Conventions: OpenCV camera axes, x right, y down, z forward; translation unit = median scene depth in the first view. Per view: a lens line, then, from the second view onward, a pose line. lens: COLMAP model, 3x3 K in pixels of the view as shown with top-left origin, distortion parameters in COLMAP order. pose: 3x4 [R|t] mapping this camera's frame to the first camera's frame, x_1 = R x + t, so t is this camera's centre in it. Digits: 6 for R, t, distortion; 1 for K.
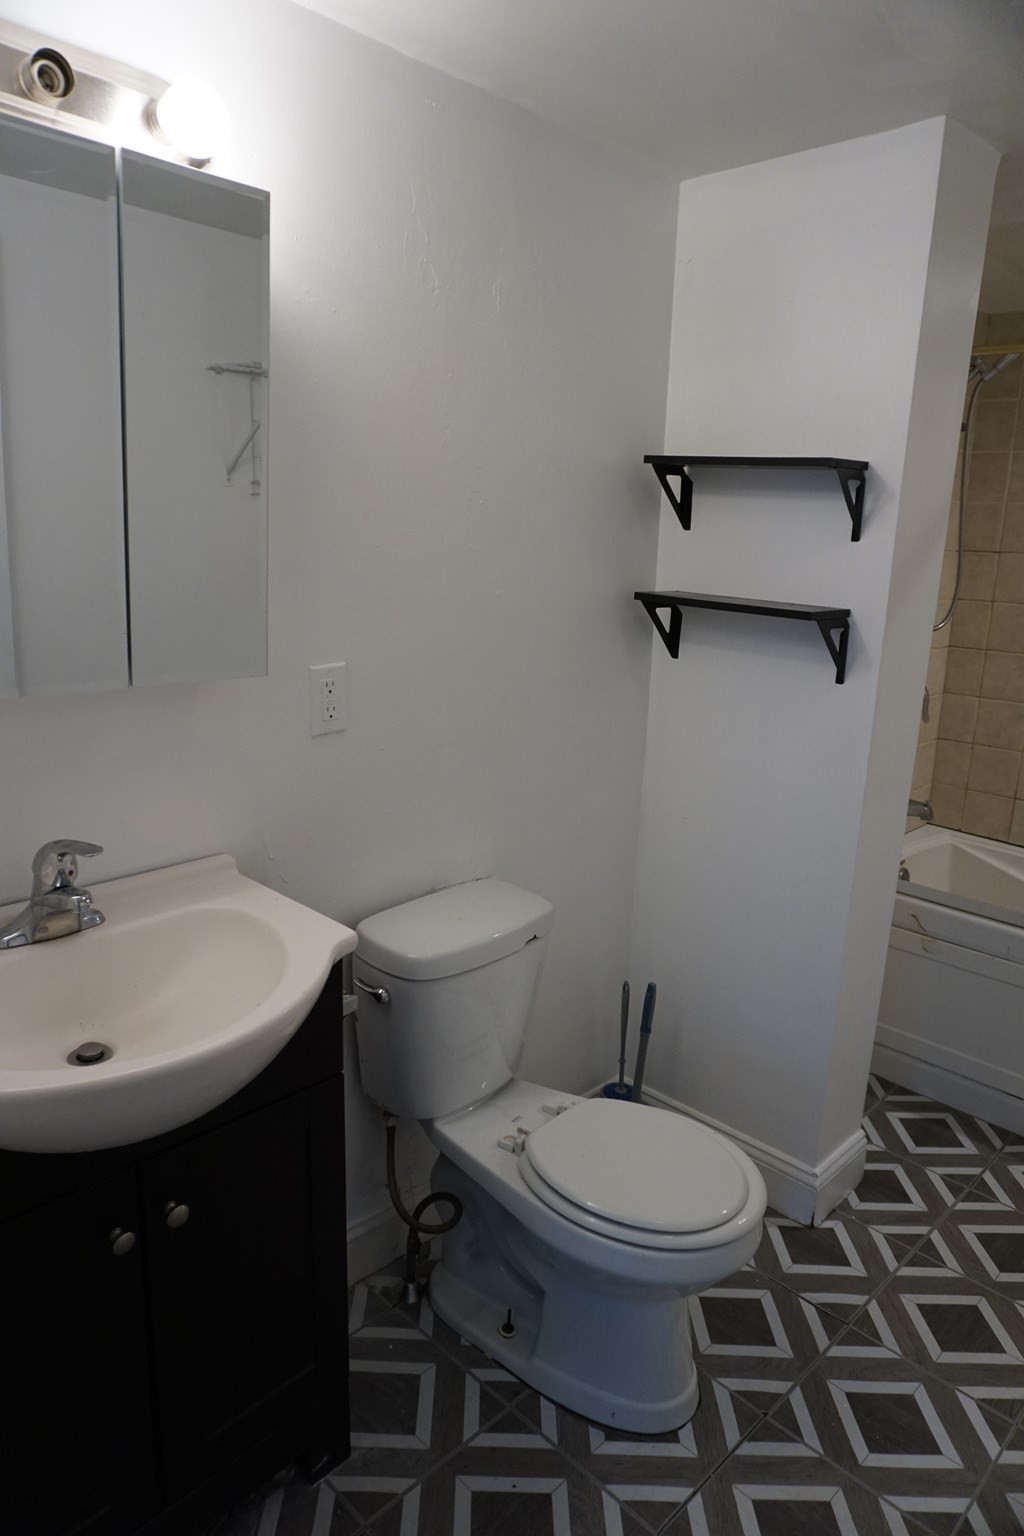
lens RADIAL K [[1018.0, 0, 512.0], [0, 1018.0, 768.0], [0, 0, 1]] dist [-0.054678, 0.034225]
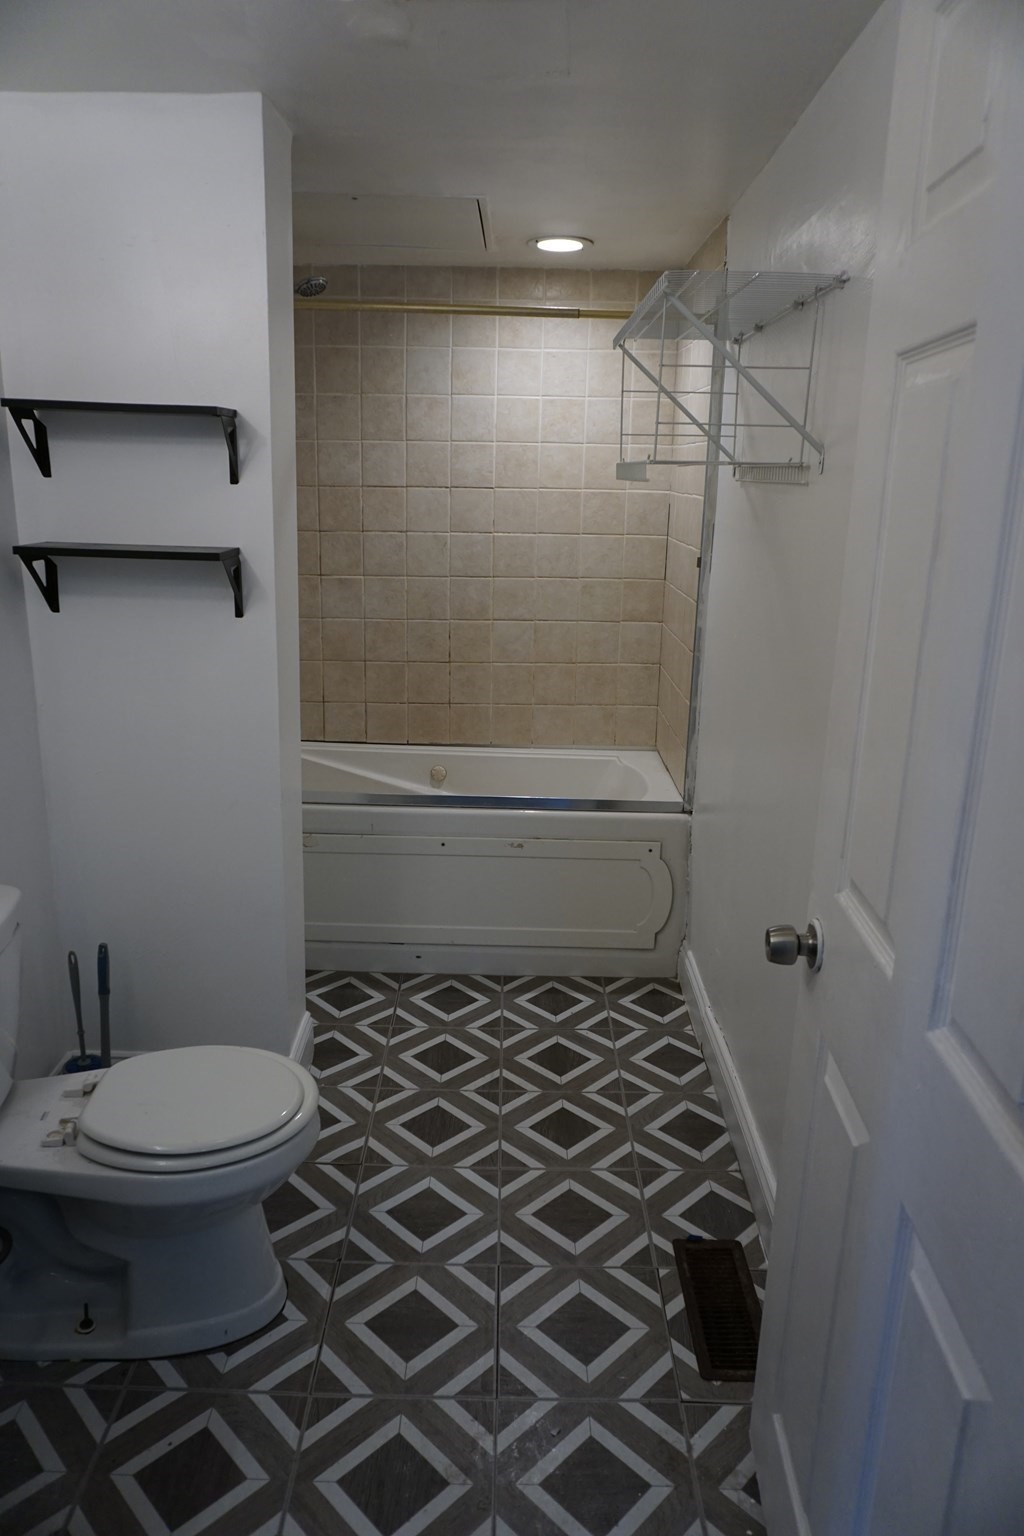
lens RADIAL K [[1029.5, 0, 512.0], [0, 1029.5, 768.0], [0, 0, 1]] dist [-0.059970, 0.043154]
pose [[0.712583, -0.209943, 0.669440, -0.250015], [0.165851, 0.977541, 0.130027, -0.020845], [-0.681703, 0.018372, 0.731398, 0.004560]]
